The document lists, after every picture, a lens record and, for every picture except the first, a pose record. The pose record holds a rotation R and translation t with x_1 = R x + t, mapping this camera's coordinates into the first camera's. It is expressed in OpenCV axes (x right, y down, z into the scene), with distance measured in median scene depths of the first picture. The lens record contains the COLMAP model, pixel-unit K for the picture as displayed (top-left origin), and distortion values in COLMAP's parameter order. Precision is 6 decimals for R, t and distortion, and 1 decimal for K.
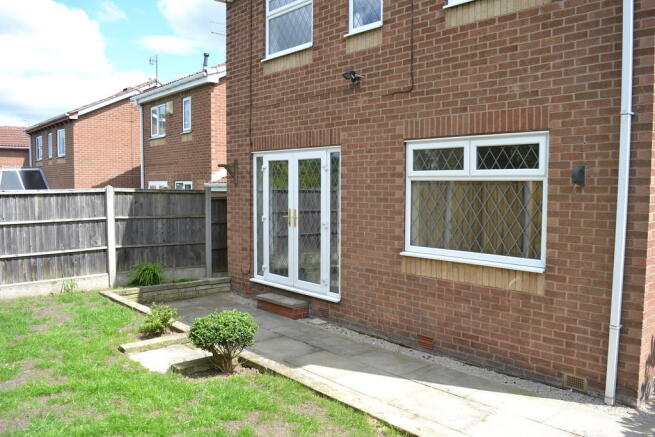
lens RADIAL K [[515.5, 0, 327.7], [0, 515.5, 220.9], [0, 0, 1]] dist [-0.088705, -0.002475]
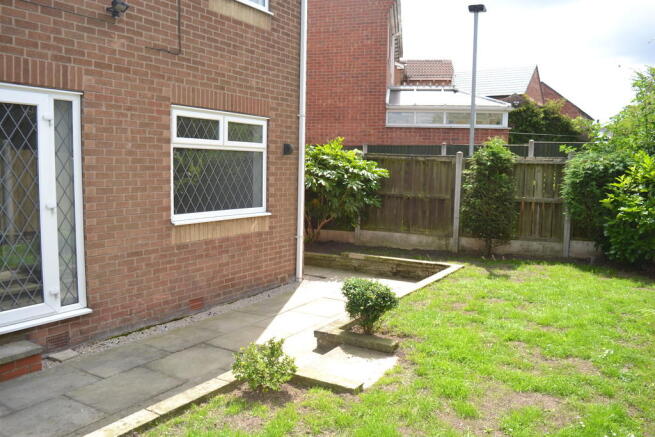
lens RADIAL K [[515.5, 0, 327.7], [0, 515.5, 220.9], [0, 0, 1]] dist [-0.088705, -0.002475]
pose [[-0.269589, -0.108536, 0.956839, -0.864446], [0.048548, 0.990833, 0.126070, -0.049390], [-0.961751, 0.080440, -0.261848, 1.007279]]
